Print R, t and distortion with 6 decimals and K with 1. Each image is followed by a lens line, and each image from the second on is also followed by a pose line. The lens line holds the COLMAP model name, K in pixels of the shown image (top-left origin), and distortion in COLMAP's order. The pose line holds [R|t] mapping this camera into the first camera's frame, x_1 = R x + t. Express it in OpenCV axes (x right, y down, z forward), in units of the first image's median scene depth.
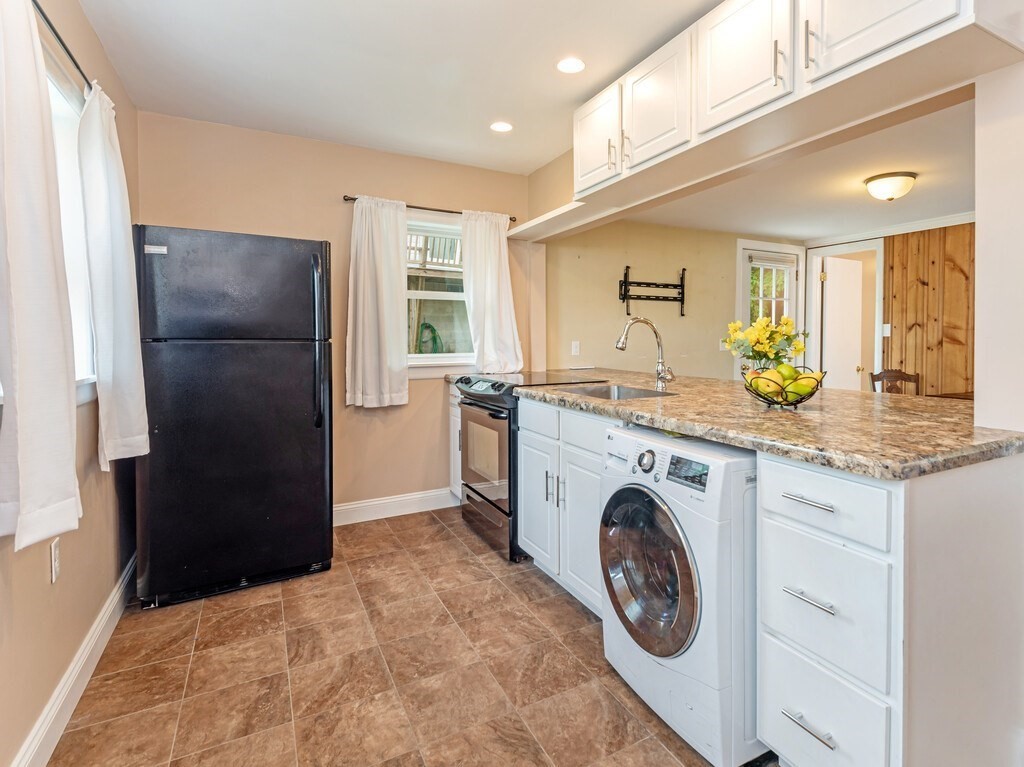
lens RADIAL K [[532.2, 0, 566.4], [0, 532.2, 353.4], [0, 0, 1]] dist [0.030688, -0.015473]
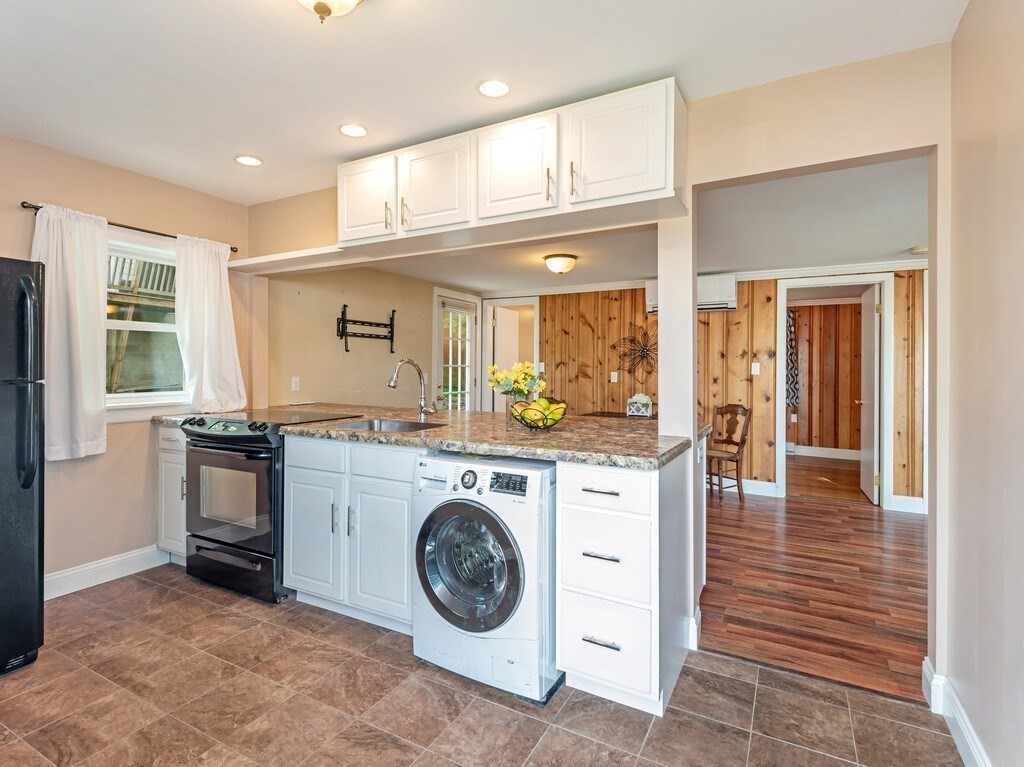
lens RADIAL K [[522.6, 0, 498.3], [0, 522.6, 369.3], [0, 0, 1]] dist [0.005046, -0.003509]
pose [[0.860971, 0.003186, 0.508644, -0.243918], [0.010736, 0.999644, -0.024434, -0.014864], [-0.508541, 0.026498, 0.860630, -0.056323]]
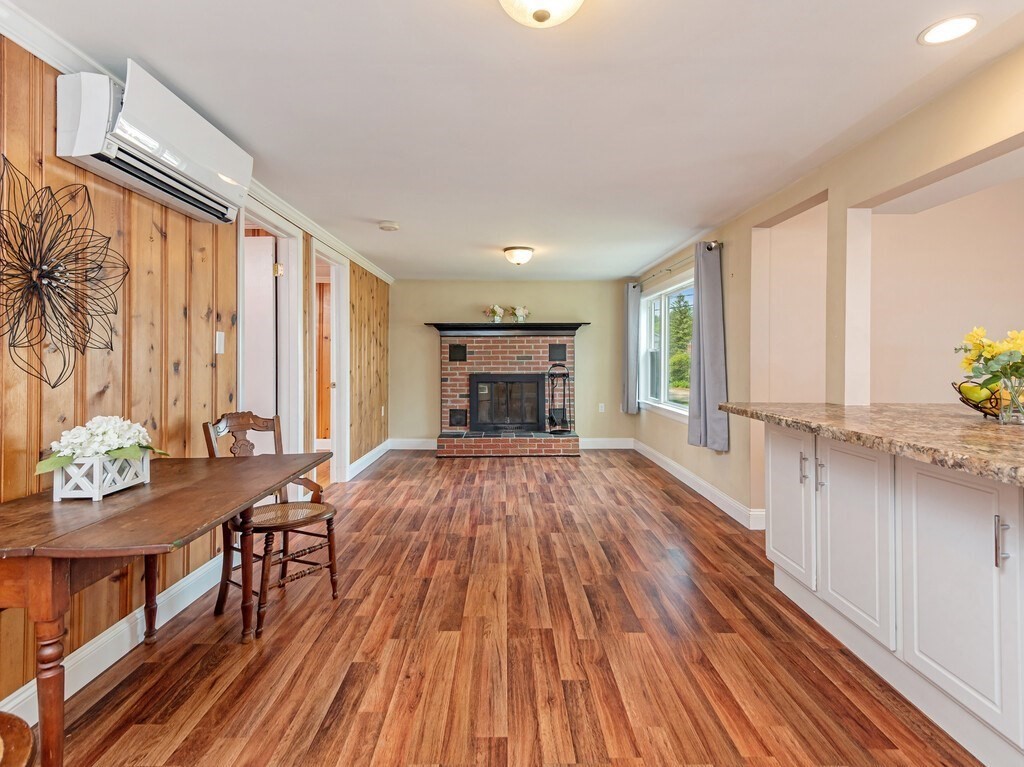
lens RADIAL K [[532.2, 0, 510.9], [0, 532.2, 354.9], [0, 0, 1]] dist [0.030688, -0.015473]
pose [[-0.874158, 0.005494, 0.485610, 0.512344], [0.018992, 0.999558, 0.022878, -0.042092], [-0.485270, 0.029221, -0.873876, 1.680815]]
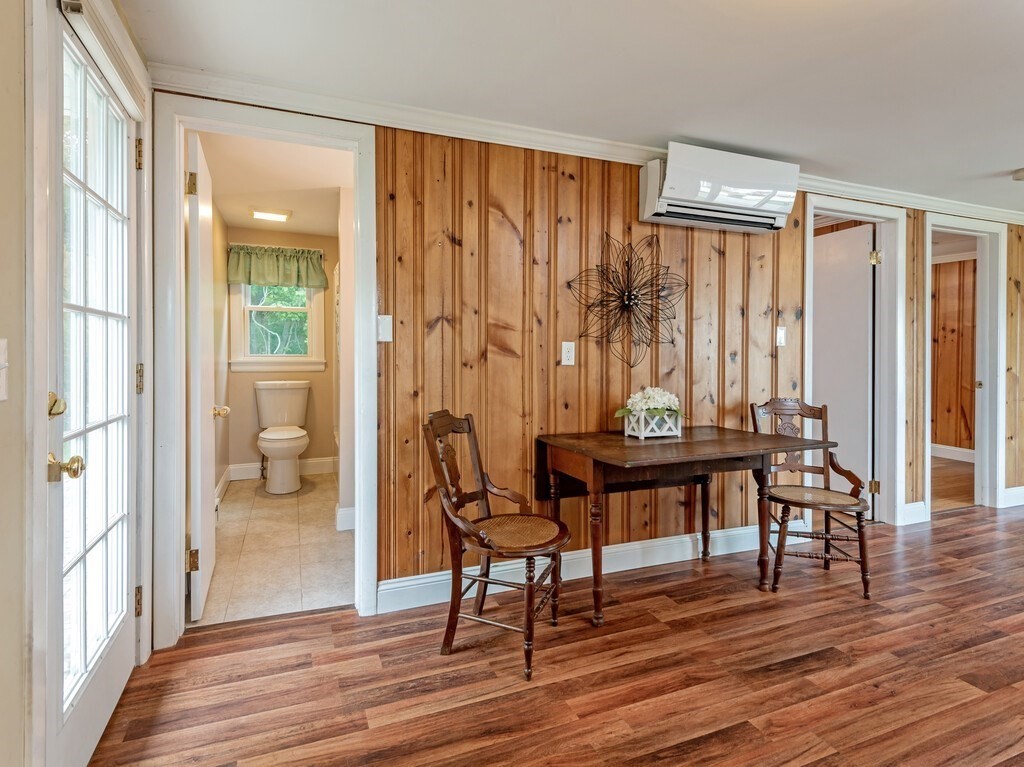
lens RADIAL K [[532.2, 0, 488.0], [0, 532.2, 370.7], [0, 0, 1]] dist [0.030688, -0.015473]
pose [[0.147472, -0.037975, 0.988337, 0.257742], [0.026434, 0.999057, 0.034443, -0.035337], [-0.988713, 0.021046, 0.148336, 1.516025]]
